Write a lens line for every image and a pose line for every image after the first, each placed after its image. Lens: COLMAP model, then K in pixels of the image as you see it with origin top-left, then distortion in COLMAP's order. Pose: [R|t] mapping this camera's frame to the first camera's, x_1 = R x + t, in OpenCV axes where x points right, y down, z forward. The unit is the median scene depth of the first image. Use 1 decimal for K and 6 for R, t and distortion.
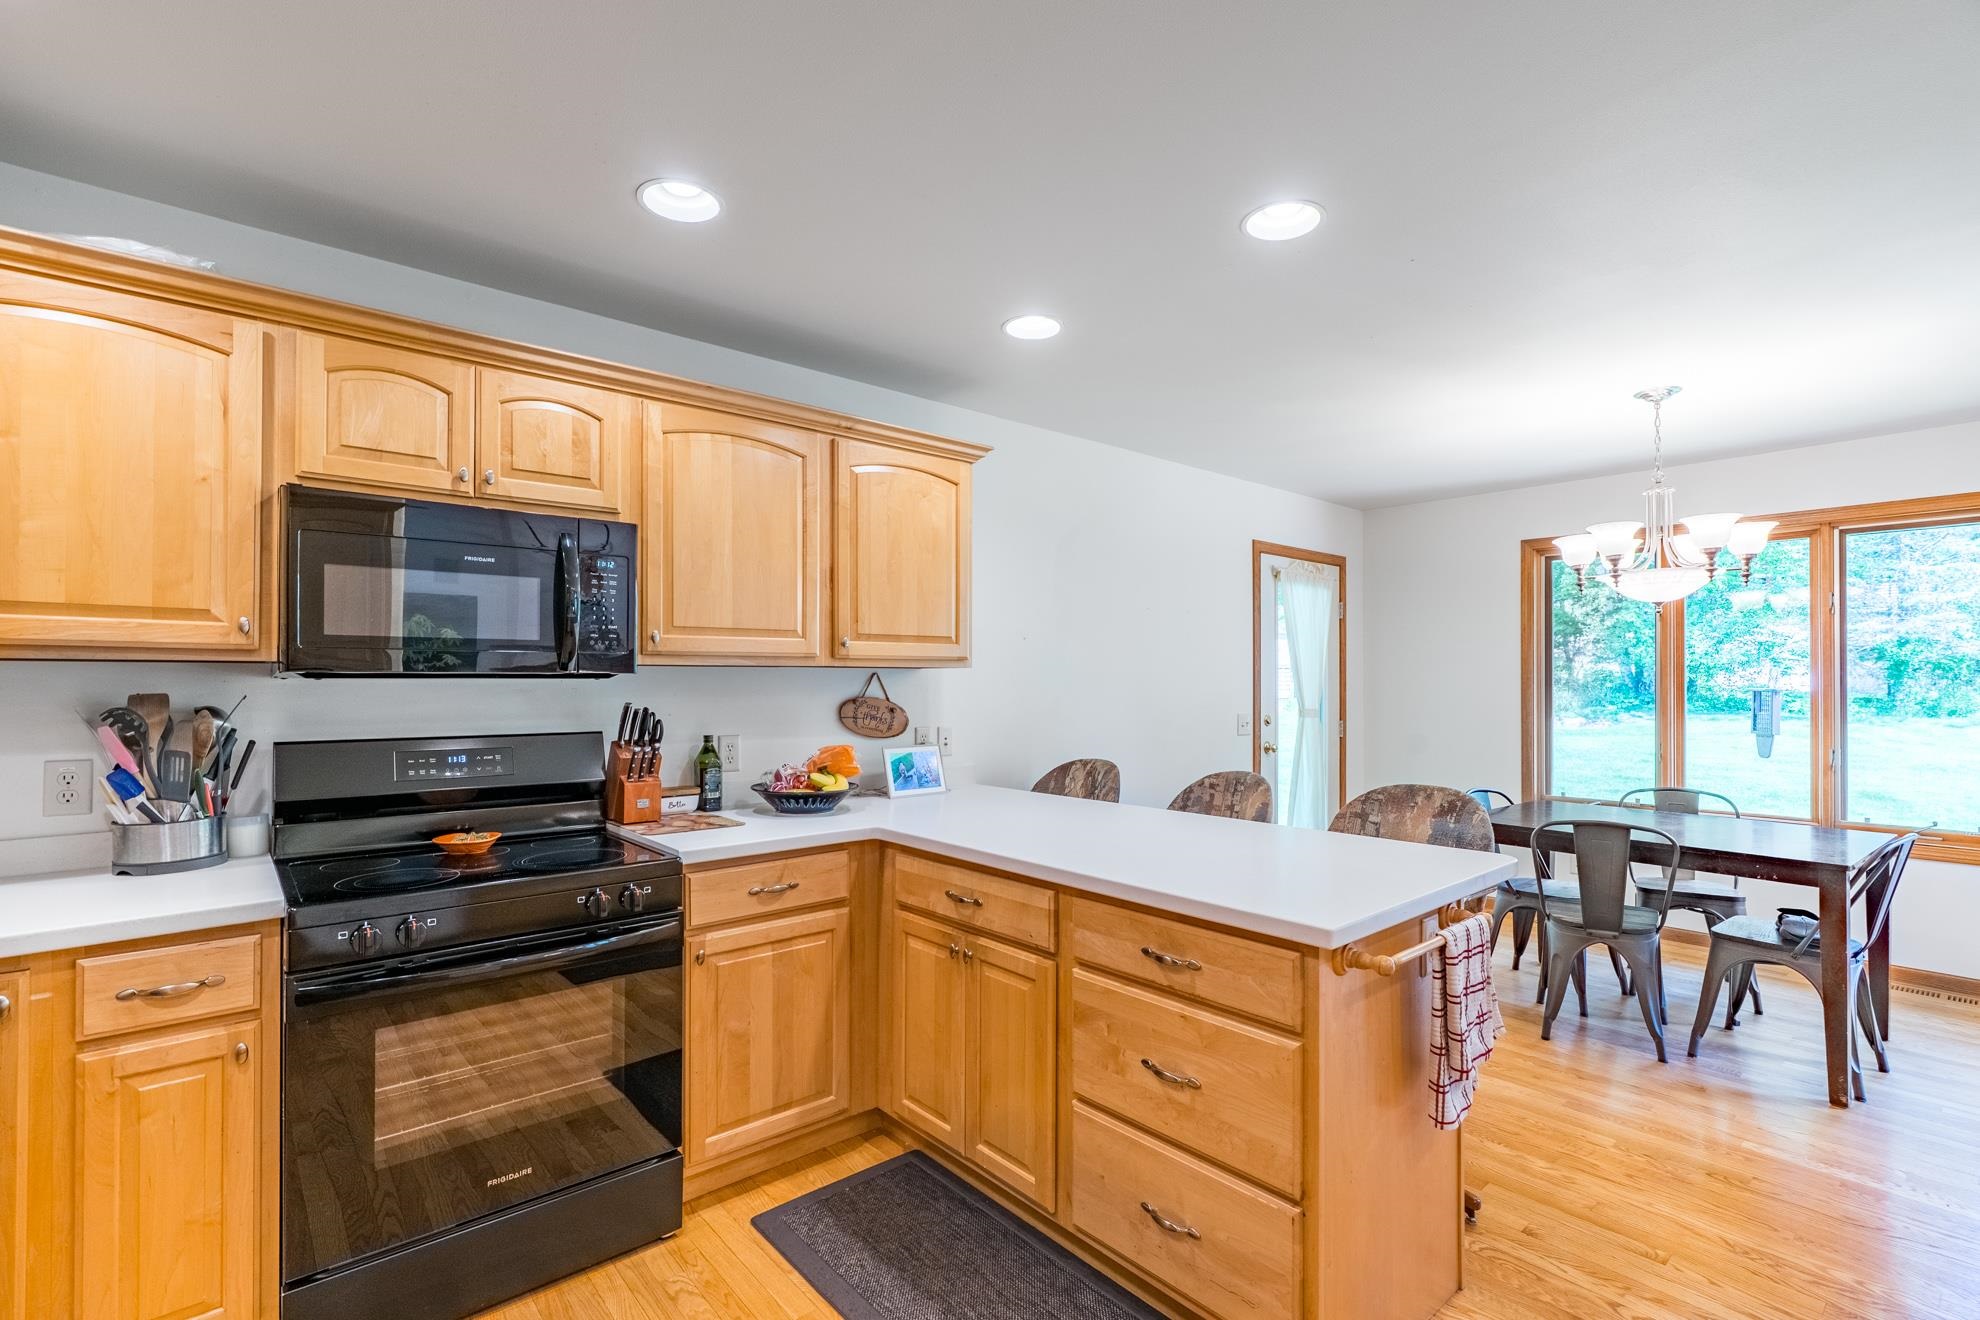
lens RADIAL K [[900.2, 0, 983.4], [0, 900.2, 680.5], [0, 0, 1]] dist [-0.003131, 0.000549]
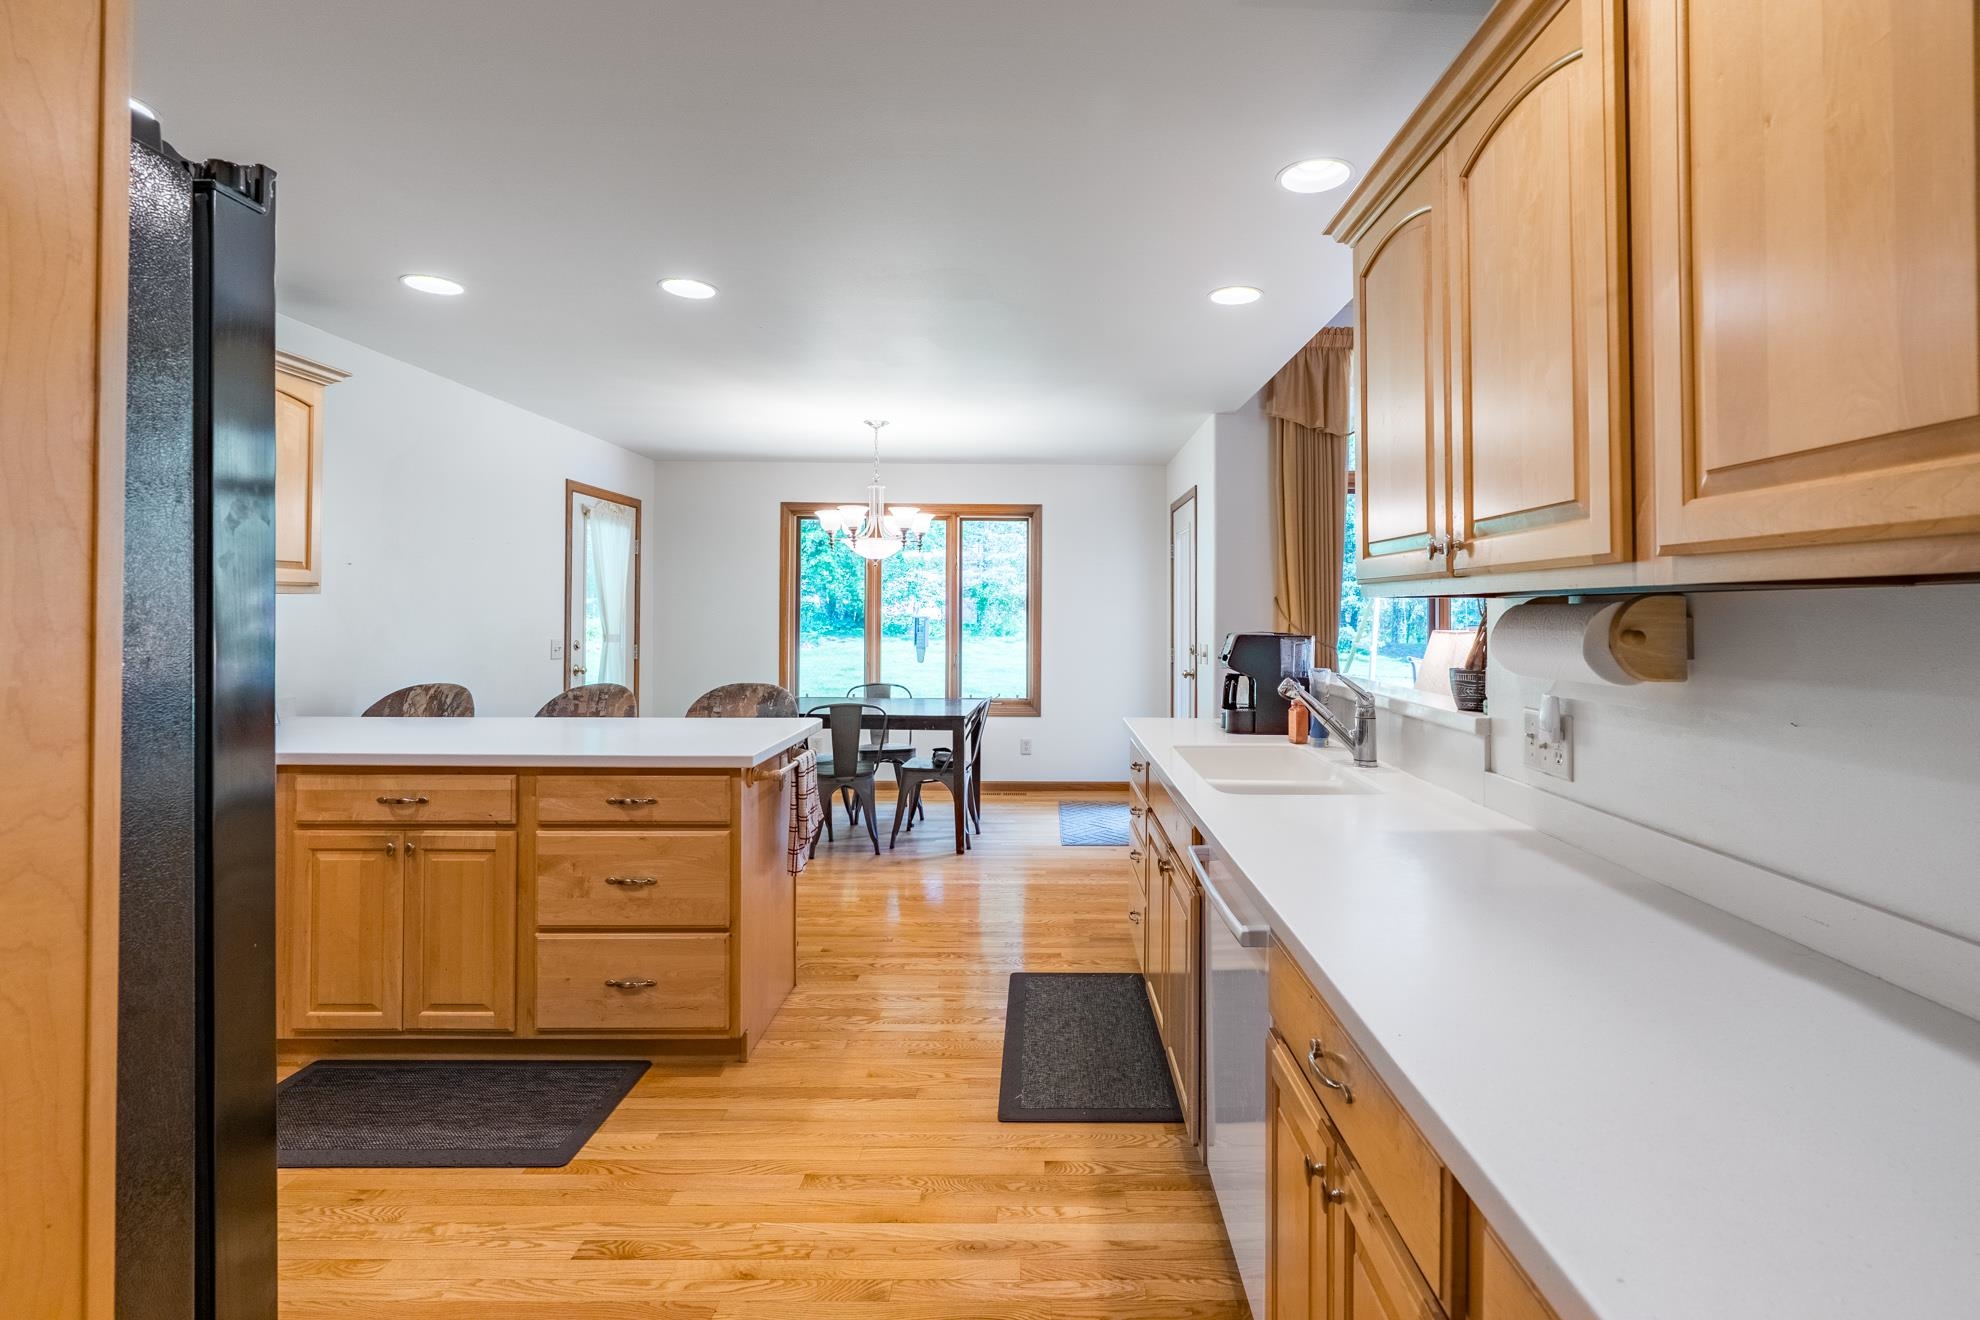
lens RADIAL K [[936.8, 0, 1064.3], [0, 936.8, 602.2], [0, 0, 1]] dist [0.000379, 0.000110]
pose [[0.634750, 0.011408, 0.772633, -0.296727], [-0.005120, 0.999931, -0.010558, 0.001722], [-0.772701, 0.002746, 0.634765, -0.280972]]
